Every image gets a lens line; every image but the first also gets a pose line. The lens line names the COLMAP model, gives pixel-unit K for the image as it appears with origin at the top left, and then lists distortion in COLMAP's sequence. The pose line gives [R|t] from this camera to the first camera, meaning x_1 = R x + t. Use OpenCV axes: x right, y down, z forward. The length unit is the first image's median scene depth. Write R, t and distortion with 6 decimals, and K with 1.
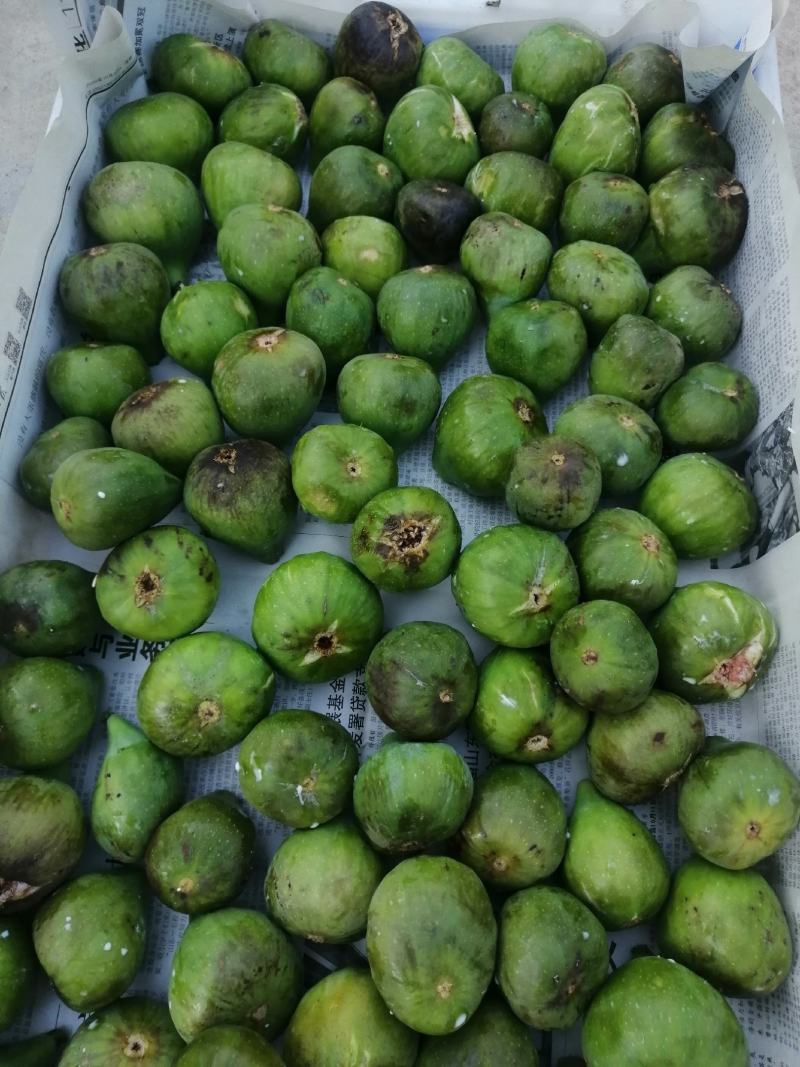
lens RADIAL K [[814.7, 0, 404.2], [0, 814.7, 519.3], [0, 0, 1]] dist [-0.040247, 0.067344]
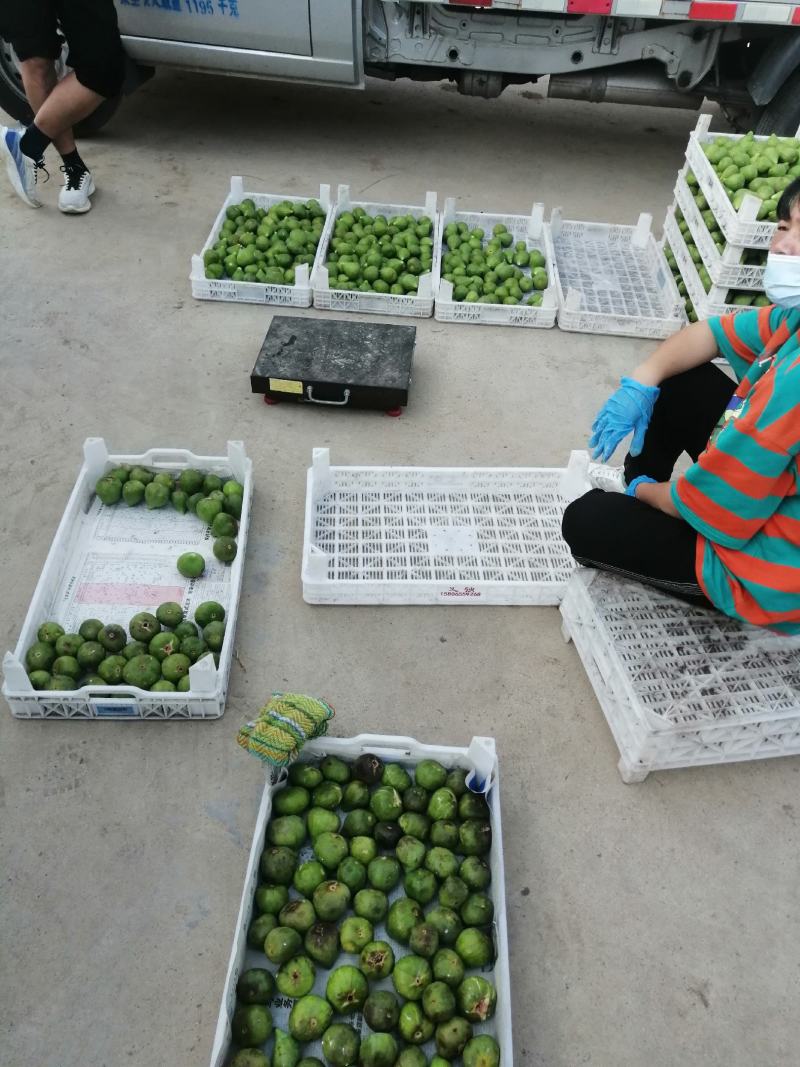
lens RADIAL K [[814.7, 0, 404.2], [0, 814.7, 519.3], [0, 0, 1]] dist [-0.040247, 0.067344]
pose [[0.998036, 0.030150, 0.054914, -0.106828], [-0.001646, 0.888894, -0.458110, -0.051499], [-0.062625, 0.457120, 0.887198, -2.357259]]
